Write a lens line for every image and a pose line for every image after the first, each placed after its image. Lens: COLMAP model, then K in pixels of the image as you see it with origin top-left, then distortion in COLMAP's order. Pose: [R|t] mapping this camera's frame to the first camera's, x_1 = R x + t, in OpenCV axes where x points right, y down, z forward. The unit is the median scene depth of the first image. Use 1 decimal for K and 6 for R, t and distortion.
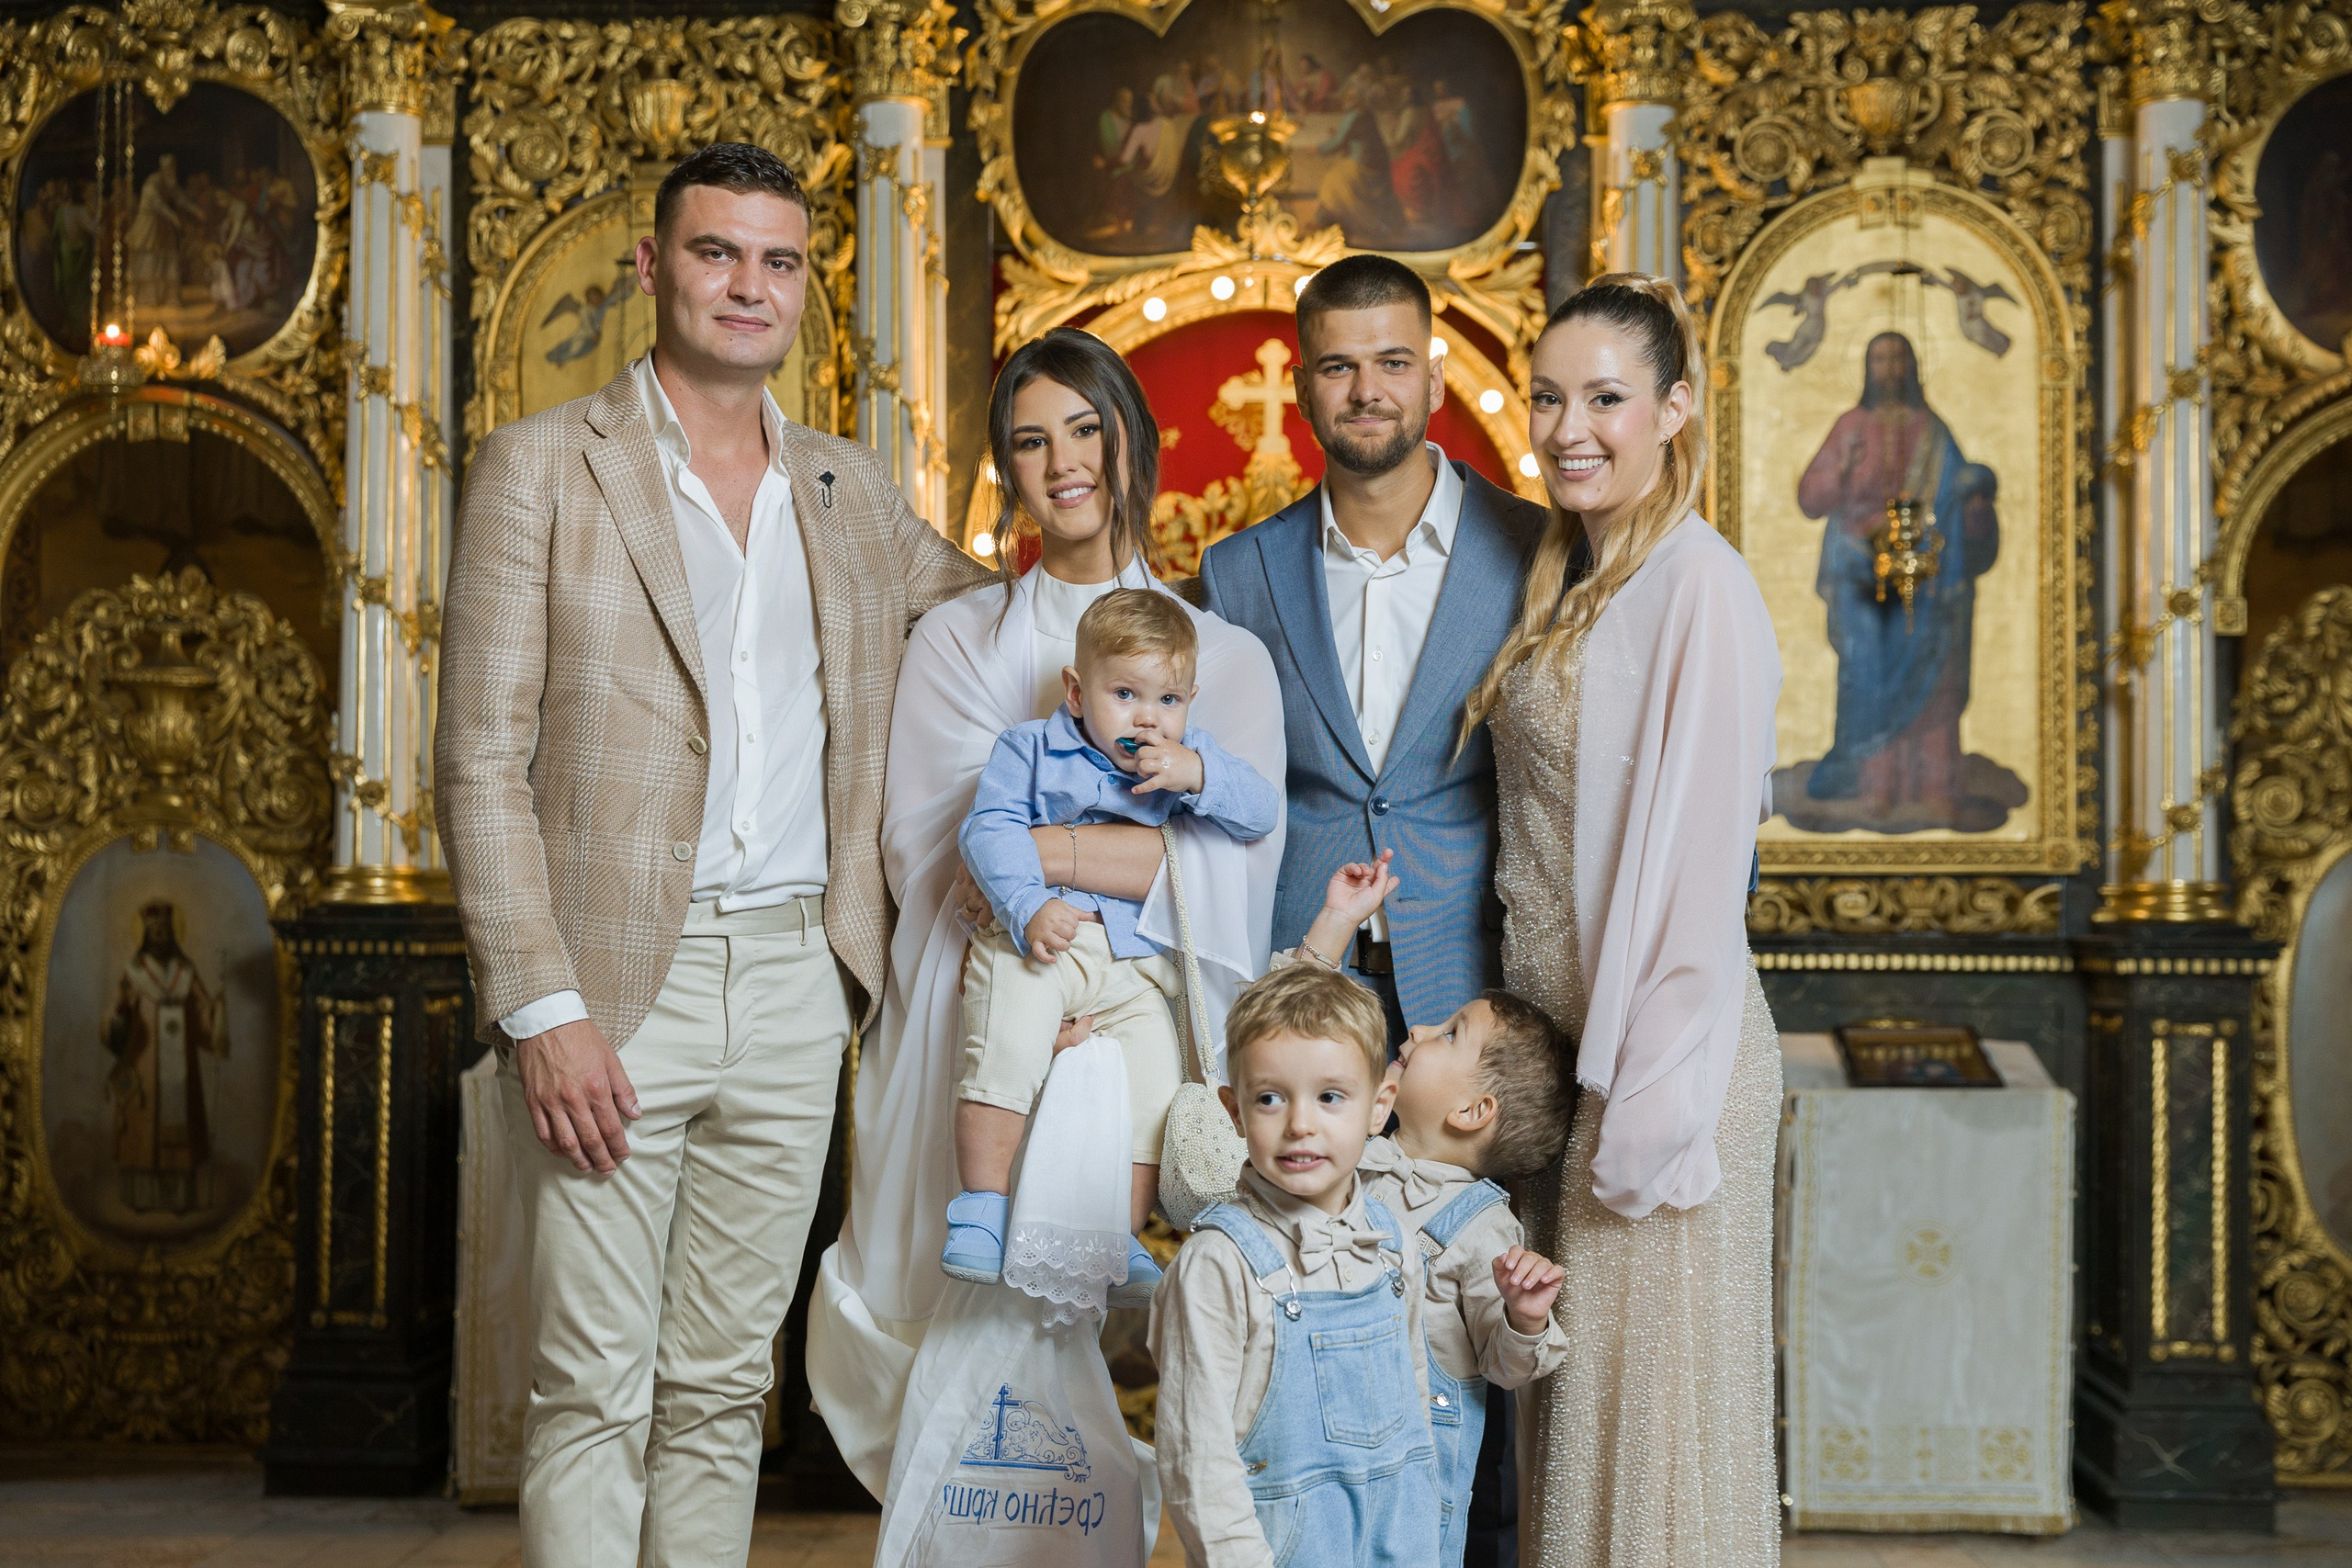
lens RADIAL K [[3032.1, 0, 1136.2], [0, 3032.1, 810.5], [0, 0, 1]] dist [-0.002995, 0.000000]
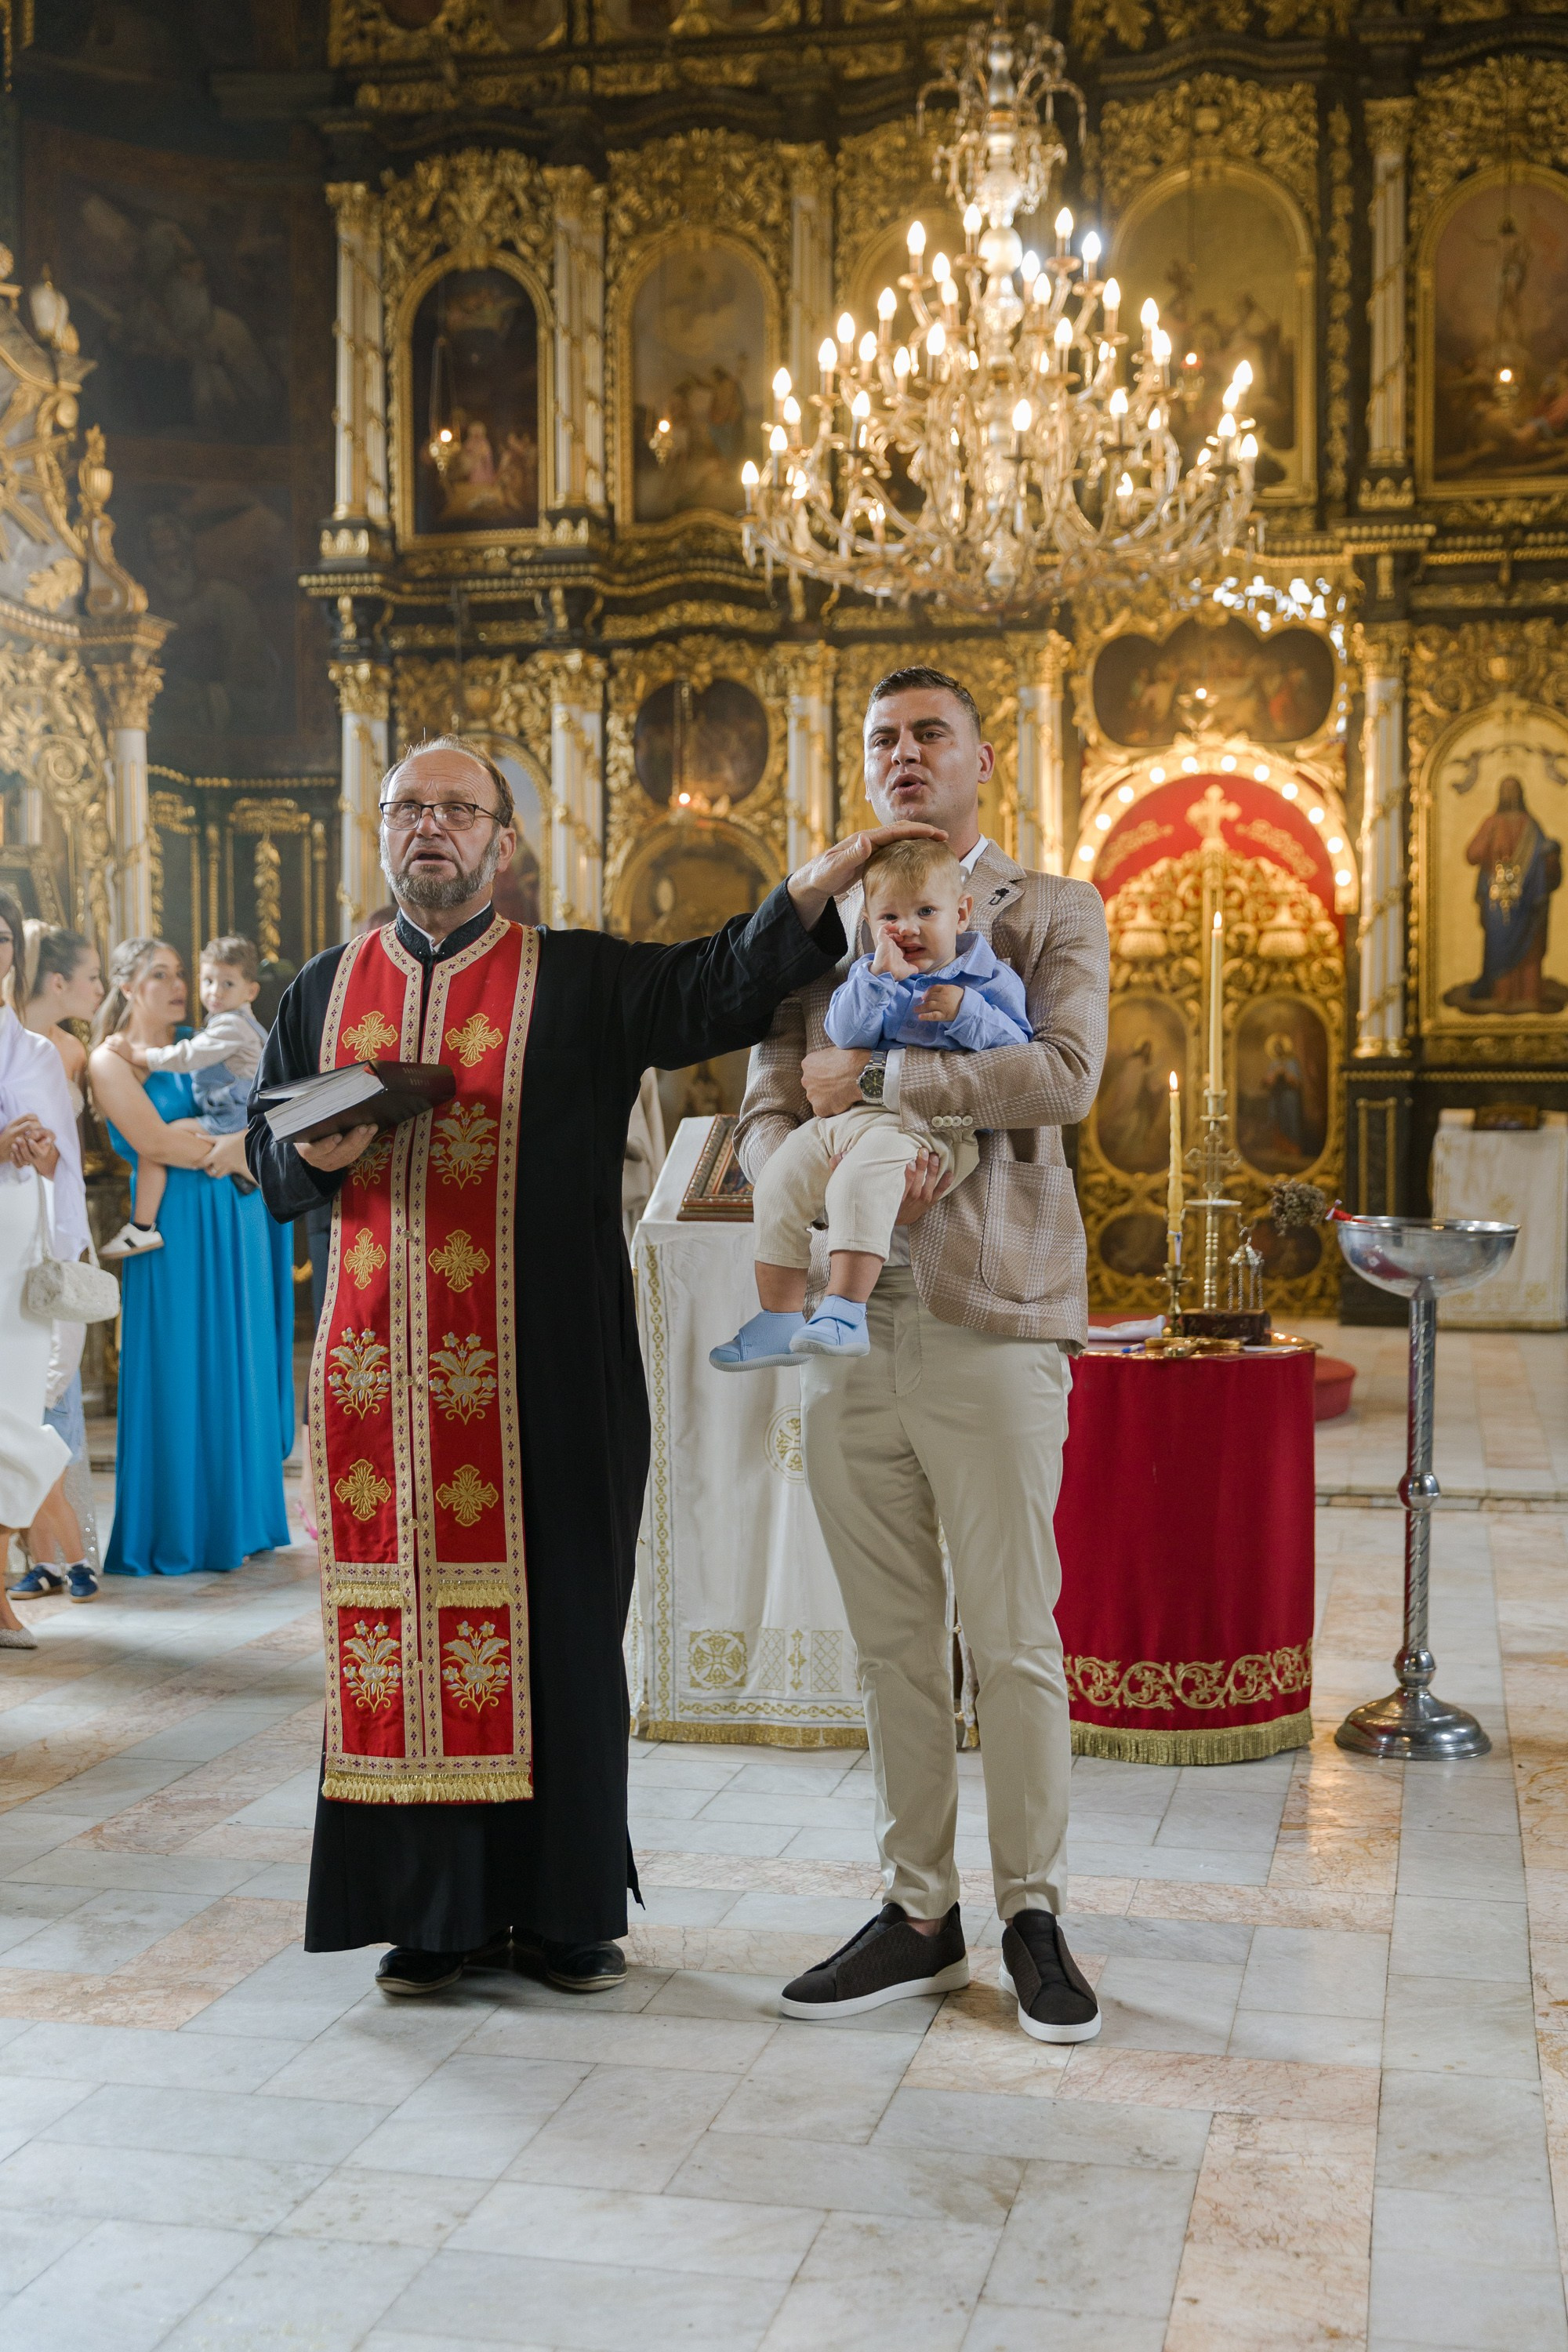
lens RADIAL K [[2869.9, 0, 777.2], [0, 2869.9, 1236.3], [0, 0, 1]] dist [0.007194, 0.000000]
pose [[0.984900, 0.002107, -0.173114, 0.093240], [0.012559, 0.996422, 0.083584, -0.012883], [0.172670, -0.084496, 0.981349, -1.063625]]
